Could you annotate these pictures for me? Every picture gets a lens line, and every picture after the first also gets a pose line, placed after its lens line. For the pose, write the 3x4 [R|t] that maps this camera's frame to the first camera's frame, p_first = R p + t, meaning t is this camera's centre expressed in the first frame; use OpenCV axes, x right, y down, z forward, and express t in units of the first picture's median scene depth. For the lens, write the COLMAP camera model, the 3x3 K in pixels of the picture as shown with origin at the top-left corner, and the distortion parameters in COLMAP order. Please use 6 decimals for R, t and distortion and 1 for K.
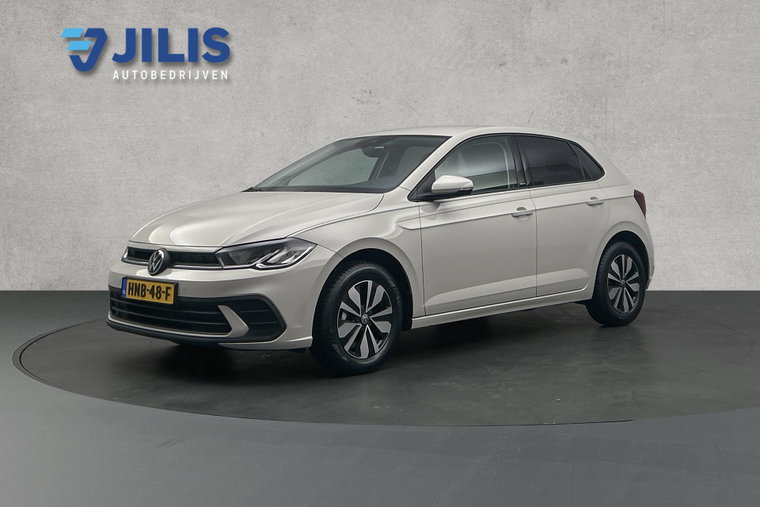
lens RADIAL K [[592.4, 0, 379.9], [0, 592.4, 253.3], [0, 0, 1]] dist [-0.003694, 0.002786]
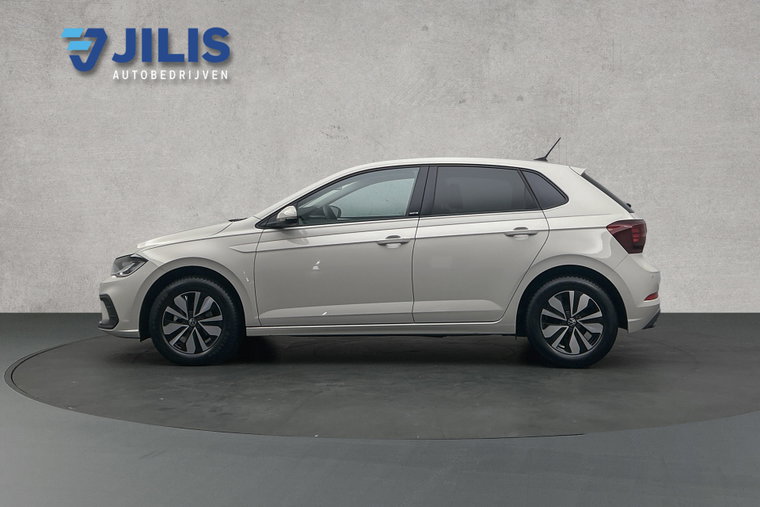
lens RADIAL K [[592.4, 0, 380.0], [0, 592.4, 253.7], [0, 0, 1]] dist [-0.003694, 0.002786]
pose [[1.000000, 0.000202, 0.000252, 0.058089], [-0.000202, 1.000000, 0.000422, -0.044321], [-0.000251, -0.000422, 1.000000, -0.070623]]
